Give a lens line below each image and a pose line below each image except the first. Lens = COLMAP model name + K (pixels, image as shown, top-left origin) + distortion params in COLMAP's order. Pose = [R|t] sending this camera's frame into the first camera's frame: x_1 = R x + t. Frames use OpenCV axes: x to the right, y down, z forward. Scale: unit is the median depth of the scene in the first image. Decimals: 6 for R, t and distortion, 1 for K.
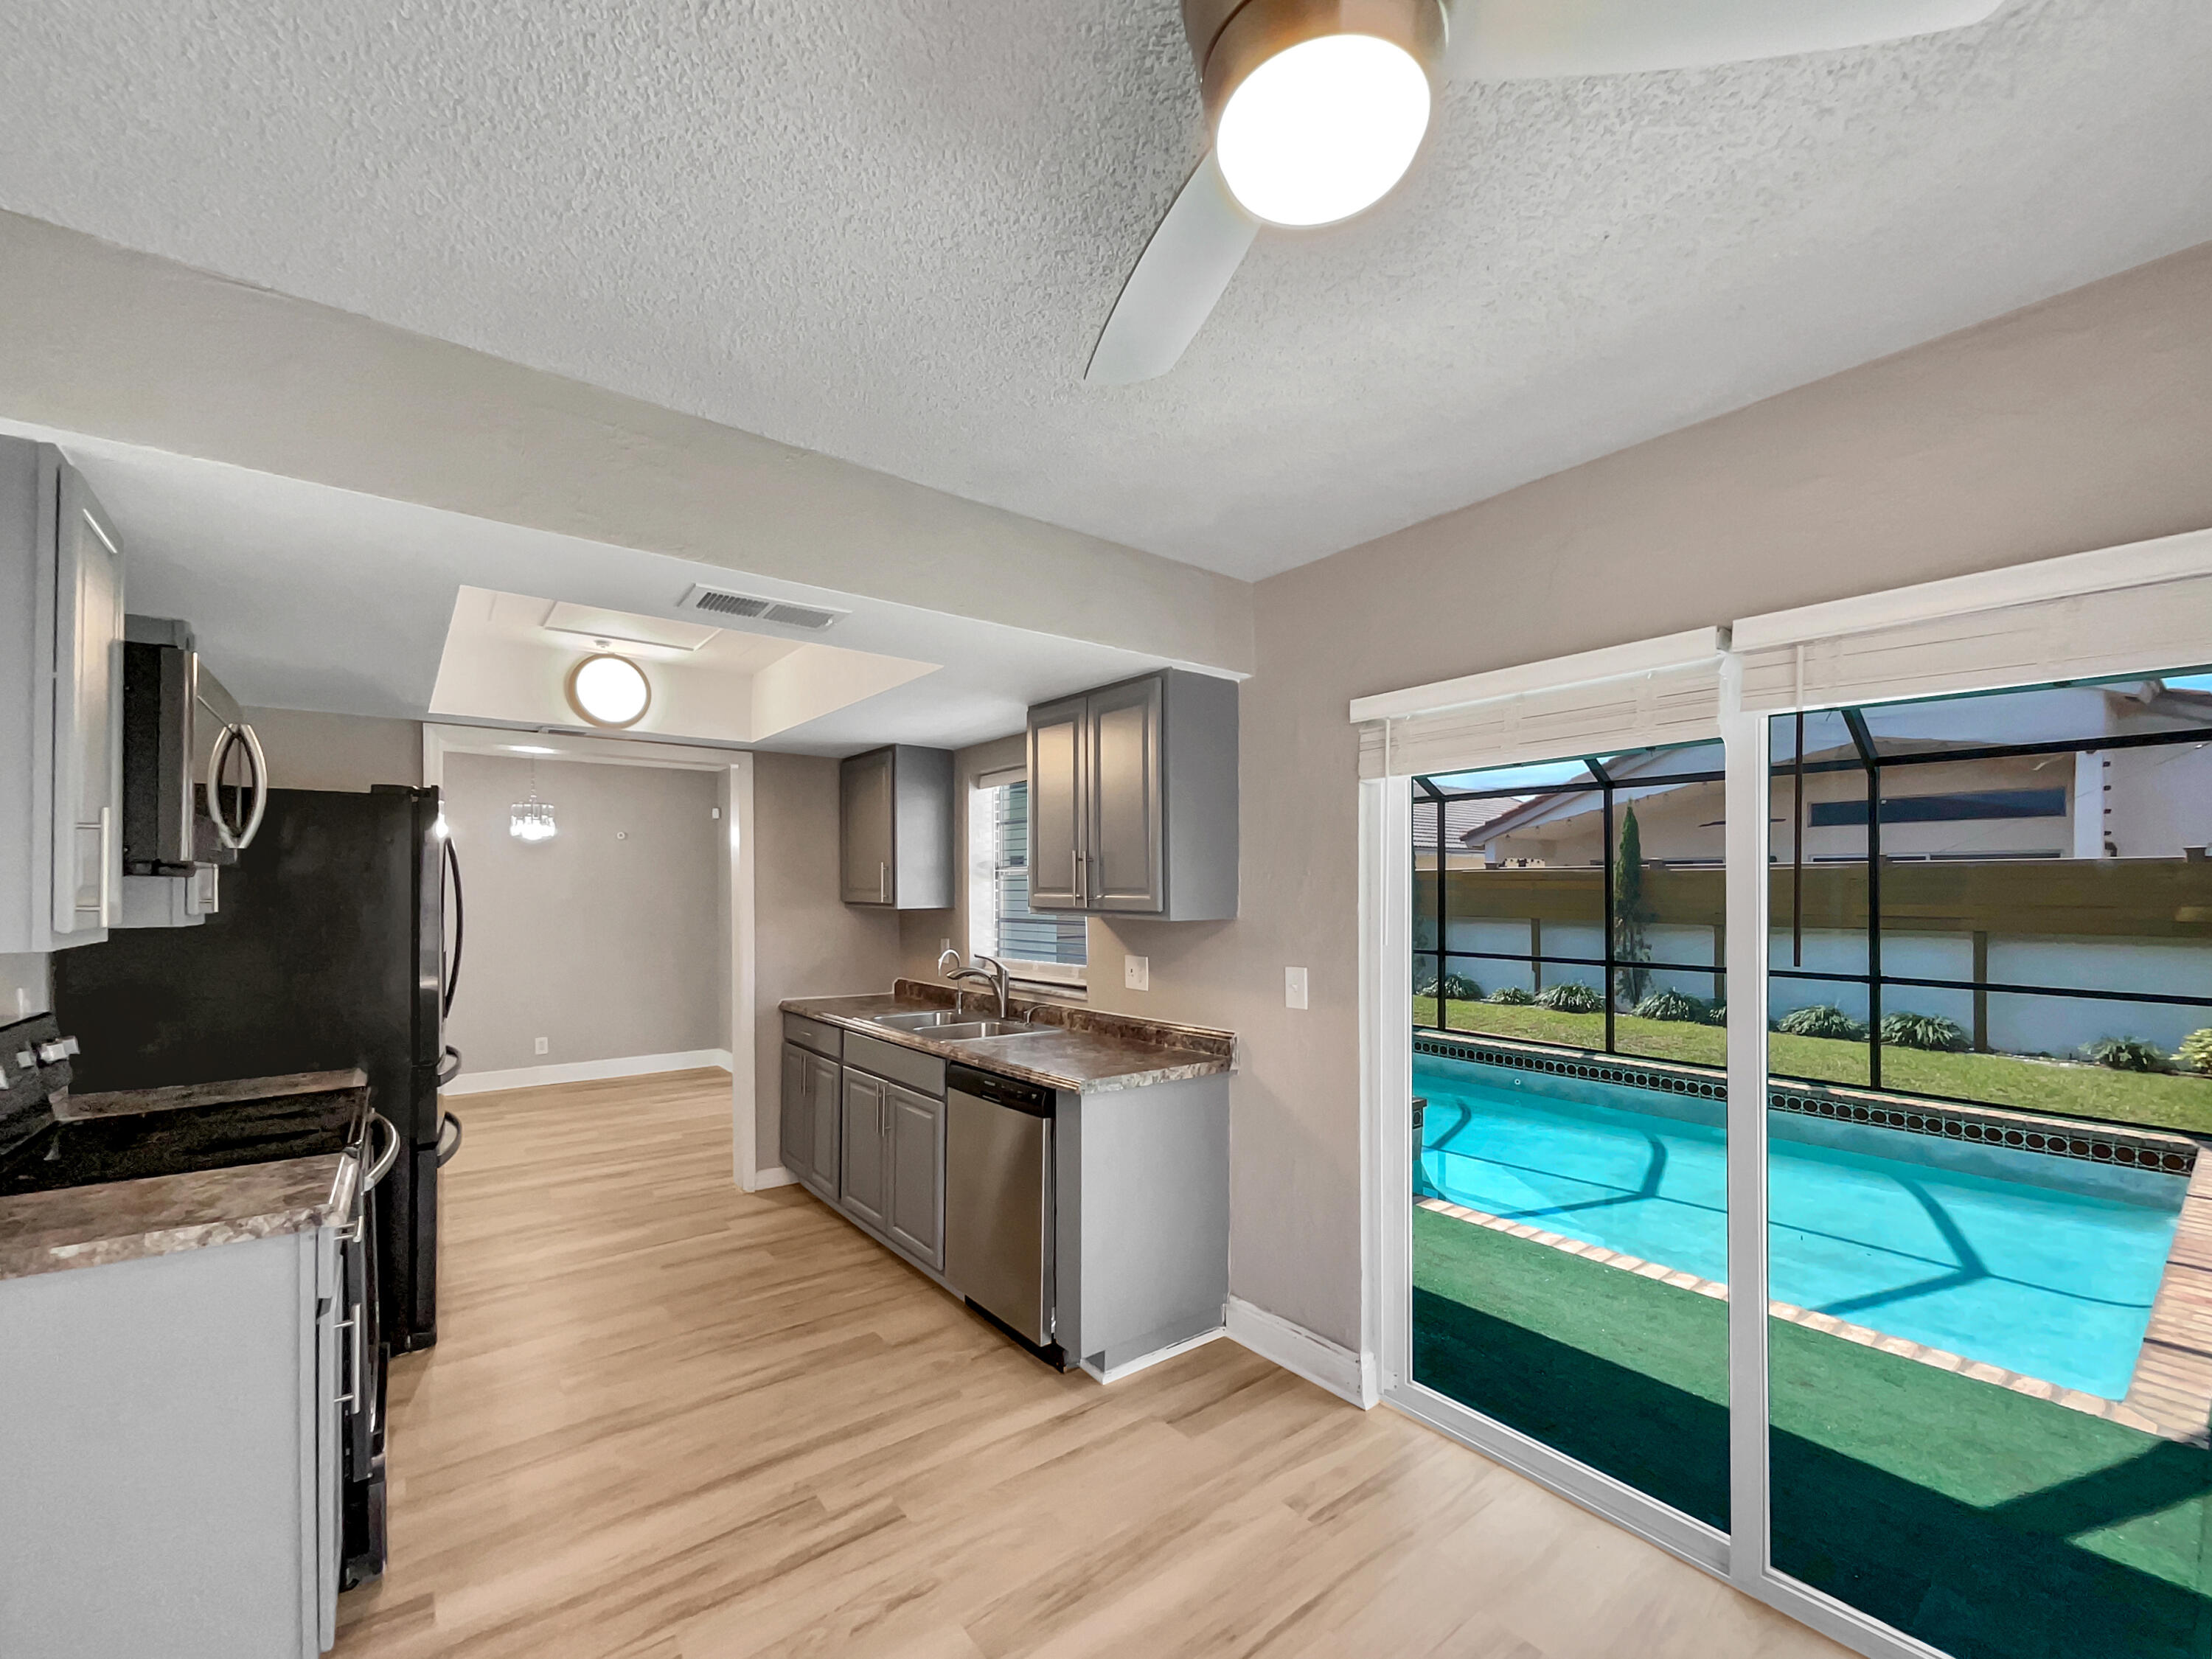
lens RADIAL K [[899.7, 0, 1100.4], [0, 899.7, 877.6], [0, 0, 1]] dist [-0.006082, 0.000030]
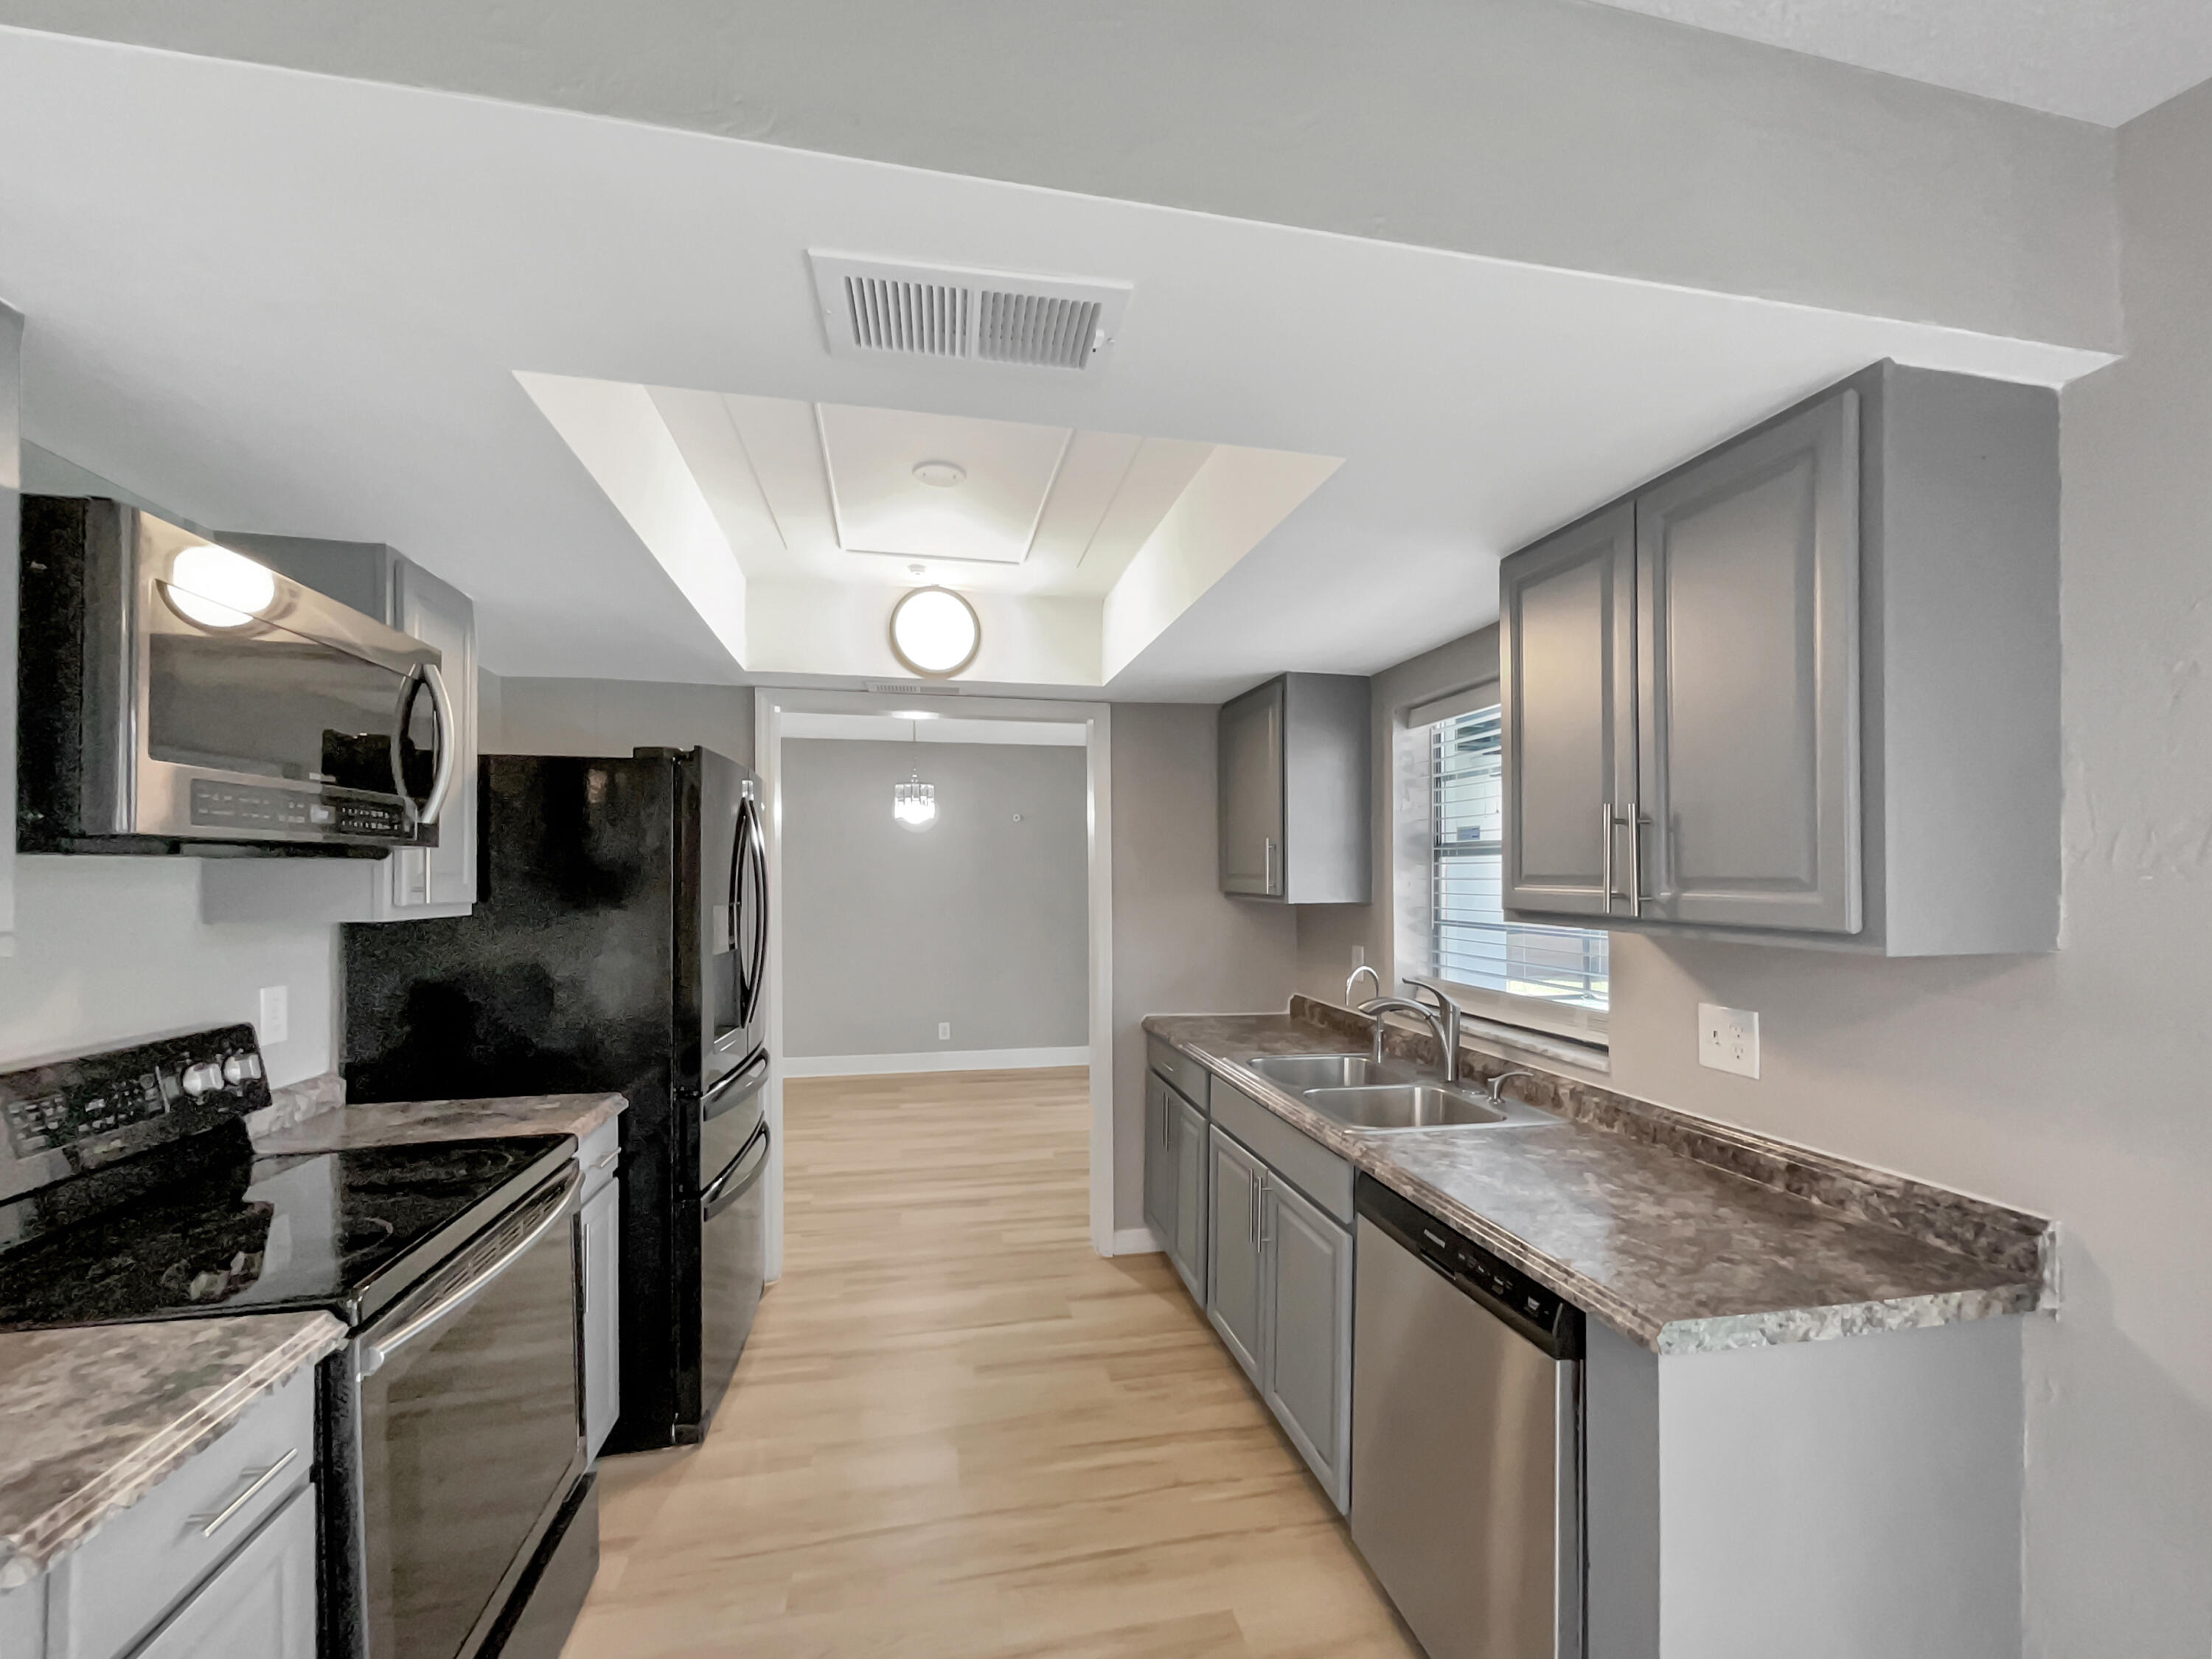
lens RADIAL K [[899.7, 0, 1100.4], [0, 899.7, 877.6], [0, 0, 1]] dist [-0.006082, 0.000030]
pose [[0.896383, 0.003910, -0.443262, -0.052600], [0.004150, 0.999843, 0.017211, 0.001831], [0.443260, -0.017267, 0.896227, 0.350973]]
